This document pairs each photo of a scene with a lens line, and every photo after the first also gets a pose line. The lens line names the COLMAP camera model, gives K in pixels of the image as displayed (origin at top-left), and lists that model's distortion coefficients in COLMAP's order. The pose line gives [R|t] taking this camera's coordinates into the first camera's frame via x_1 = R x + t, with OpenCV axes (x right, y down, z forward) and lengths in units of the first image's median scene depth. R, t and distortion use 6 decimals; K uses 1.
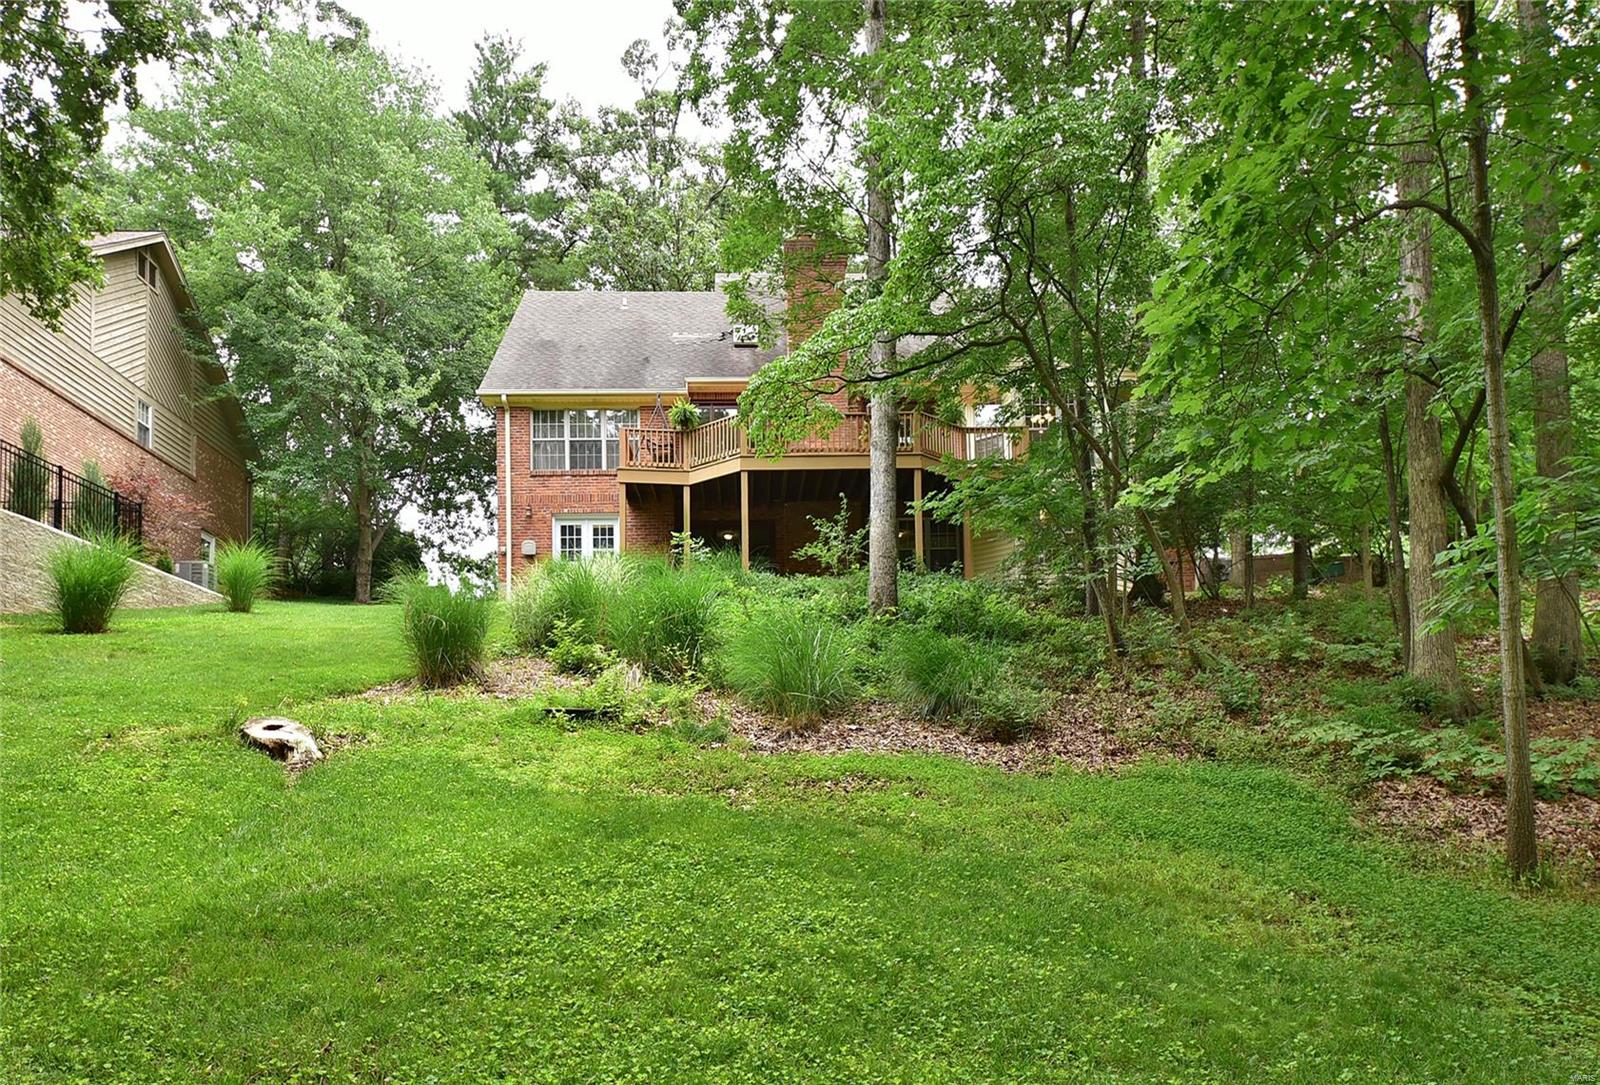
lens RADIAL K [[1361.1, 0, 824.7], [0, 1361.1, 577.9], [0, 0, 1]] dist [0.010855, -0.012660]
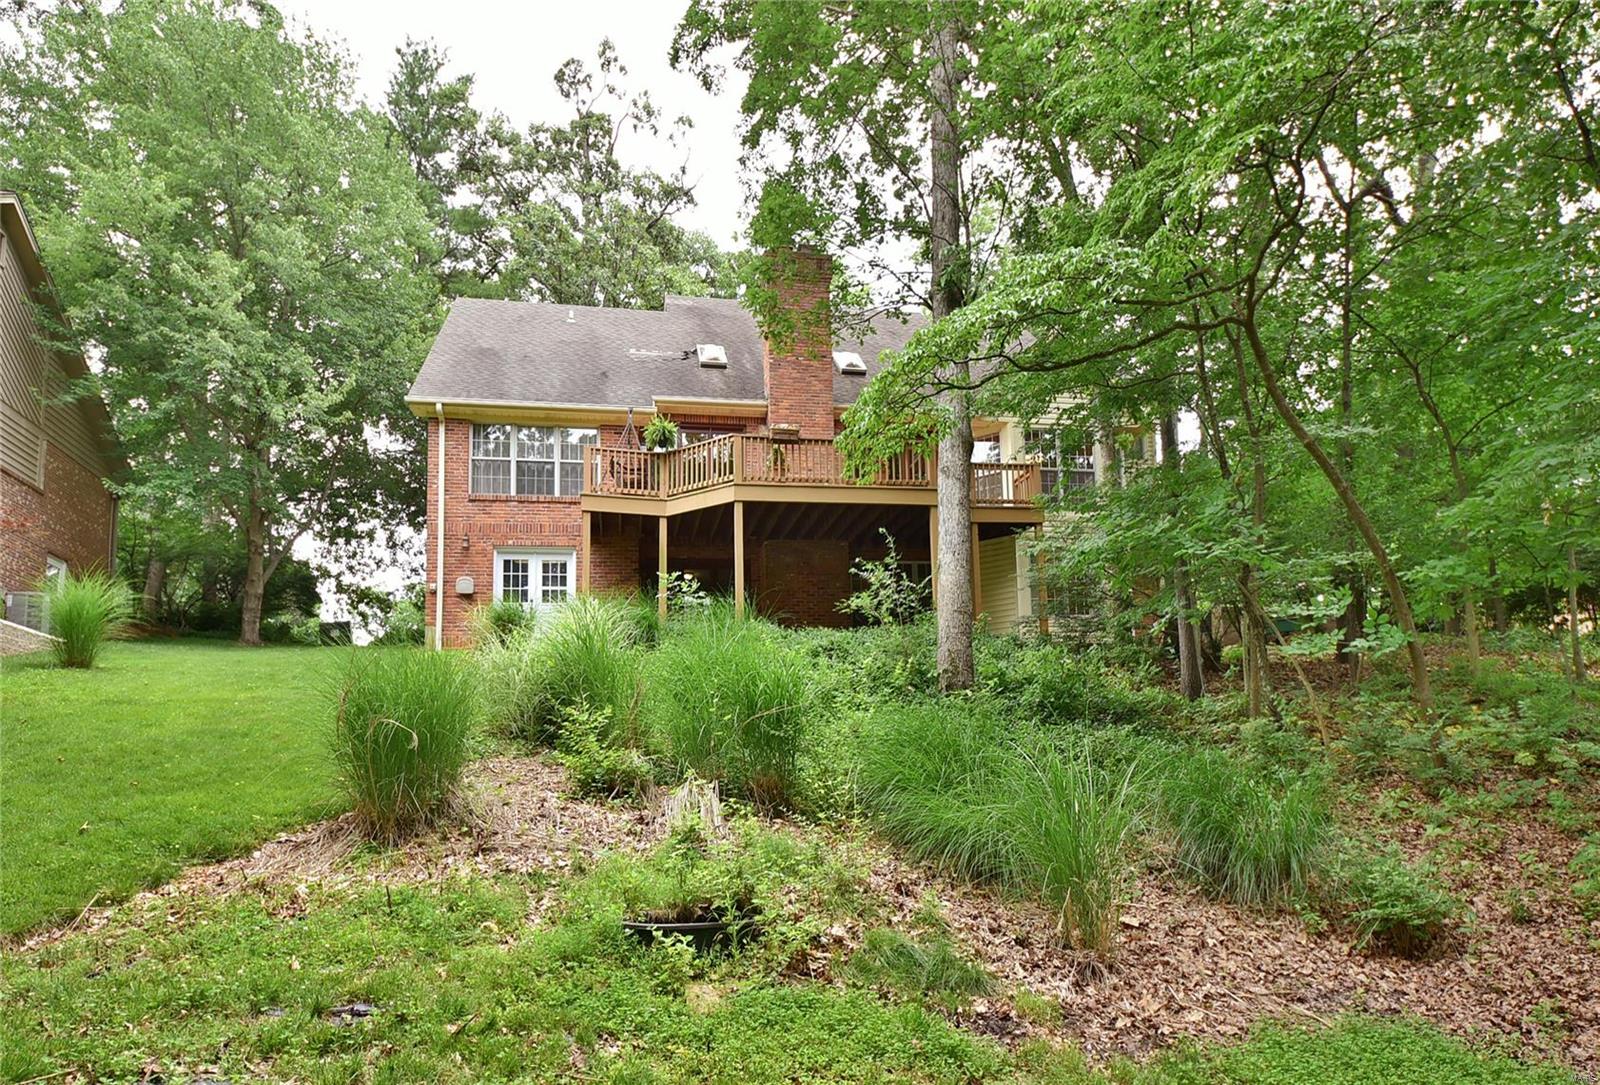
lens RADIAL K [[1081.9, 0, 804.2], [0, 1081.9, 570.0], [0, 0, 1]] dist [0.045098, -0.072734]
pose [[0.988908, 0.024849, 0.146435, -0.107915], [-0.020131, 0.999232, -0.033610, -0.013198], [-0.147158, 0.030289, 0.988649, 0.304626]]
